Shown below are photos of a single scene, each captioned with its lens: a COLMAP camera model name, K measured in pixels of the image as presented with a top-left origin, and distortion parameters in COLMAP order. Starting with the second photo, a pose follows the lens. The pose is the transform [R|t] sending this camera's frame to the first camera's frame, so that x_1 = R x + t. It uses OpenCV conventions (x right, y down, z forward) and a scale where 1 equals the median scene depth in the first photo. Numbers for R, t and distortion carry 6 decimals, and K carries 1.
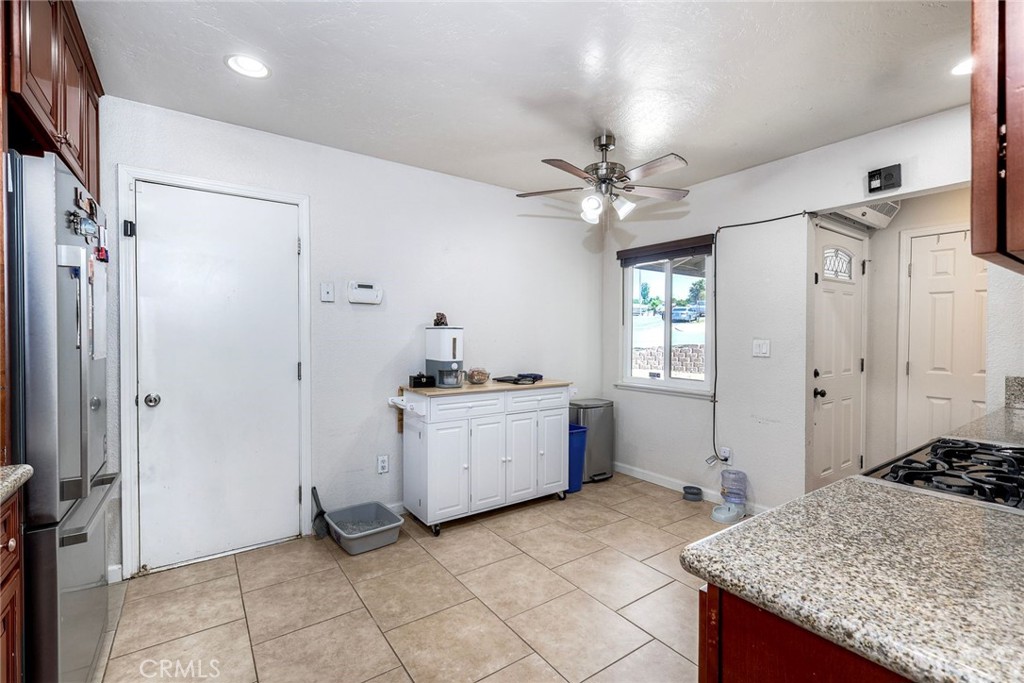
lens RADIAL K [[455.7, 0, 511.1], [0, 455.7, 337.6], [0, 0, 1]] dist [0.004498, 0.000702]
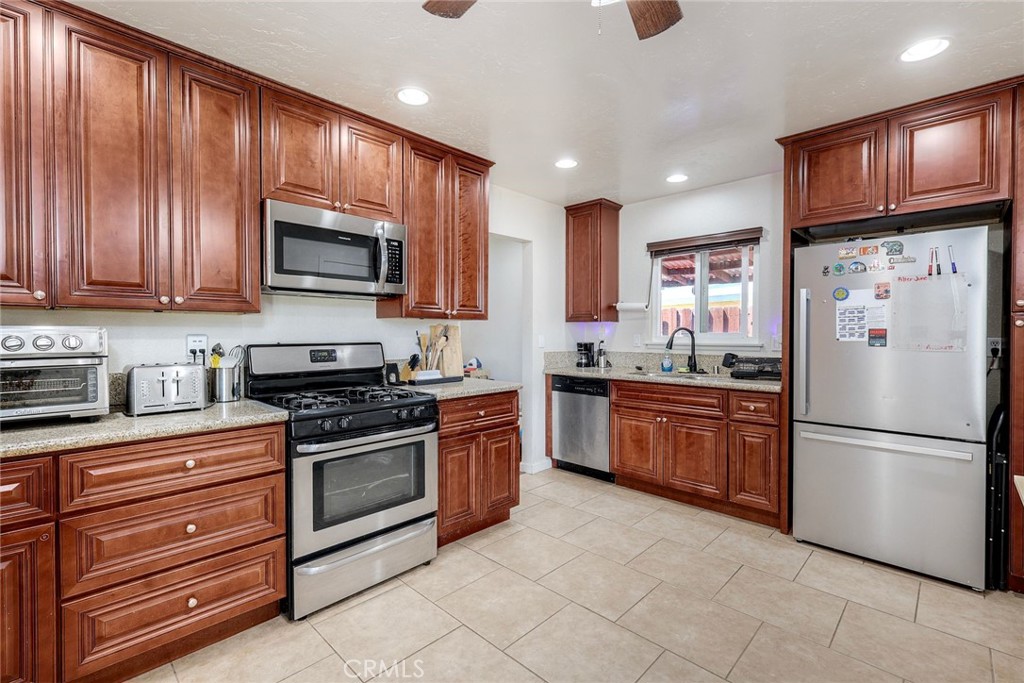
lens RADIAL K [[455.7, 0, 530.0], [0, 455.7, 337.2], [0, 0, 1]] dist [0.004498, 0.000702]
pose [[-0.974514, -0.001890, -0.224319, 0.295221], [-0.007110, 0.999722, 0.022464, -0.004410], [0.224214, 0.023486, -0.974257, 1.202448]]
